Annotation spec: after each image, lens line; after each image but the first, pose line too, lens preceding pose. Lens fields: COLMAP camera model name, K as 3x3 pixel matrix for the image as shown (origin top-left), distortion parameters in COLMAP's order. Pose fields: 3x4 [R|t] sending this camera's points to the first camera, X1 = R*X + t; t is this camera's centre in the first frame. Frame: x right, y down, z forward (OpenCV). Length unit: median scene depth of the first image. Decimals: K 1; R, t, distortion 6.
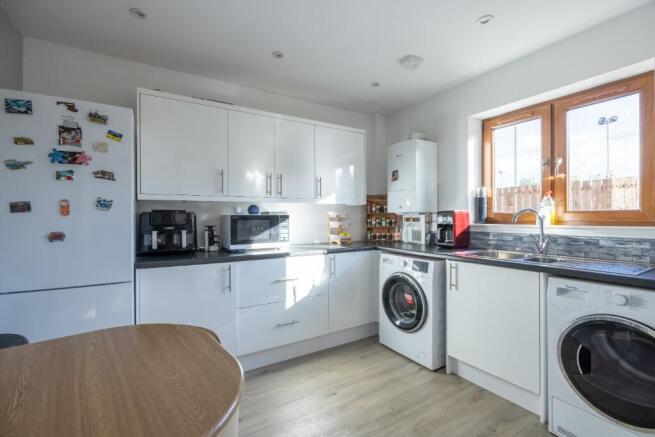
lens RADIAL K [[301.3, 0, 326.4], [0, 301.3, 215.9], [0, 0, 1]] dist [-0.004524, 0.000654]
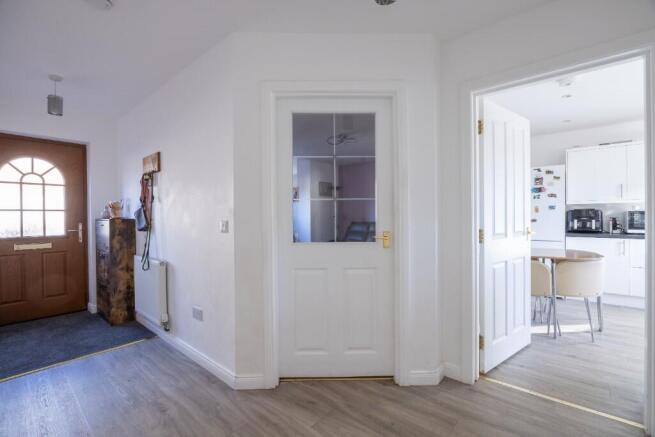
lens RADIAL K [[301.3, 0, 329.8], [0, 301.3, 218.3], [0, 0, 1]] dist [-0.004524, 0.000654]
pose [[0.353623, 0.013522, -0.935290, 0.619630], [0.012102, 0.999746, 0.019029, -0.014280], [0.935310, -0.018048, 0.353369, -1.063282]]
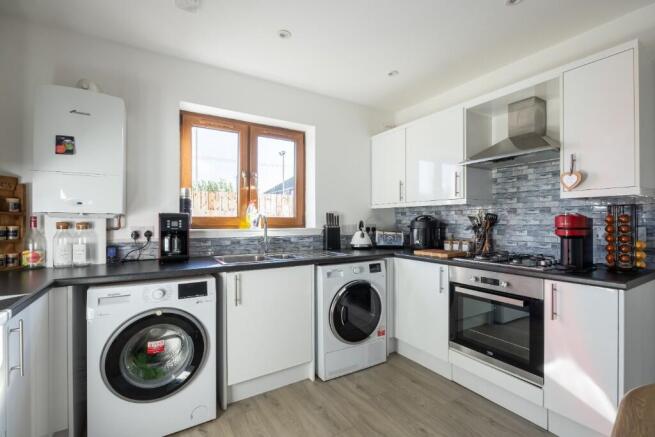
lens RADIAL K [[301.3, 0, 327.6], [0, 301.3, 219.6], [0, 0, 1]] dist [-0.004524, 0.000654]
pose [[-0.021947, 0.012008, 0.999687, -0.520417], [-0.002918, 0.999923, -0.012075, 0.010070], [-0.999755, -0.003182, -0.021910, 0.866965]]
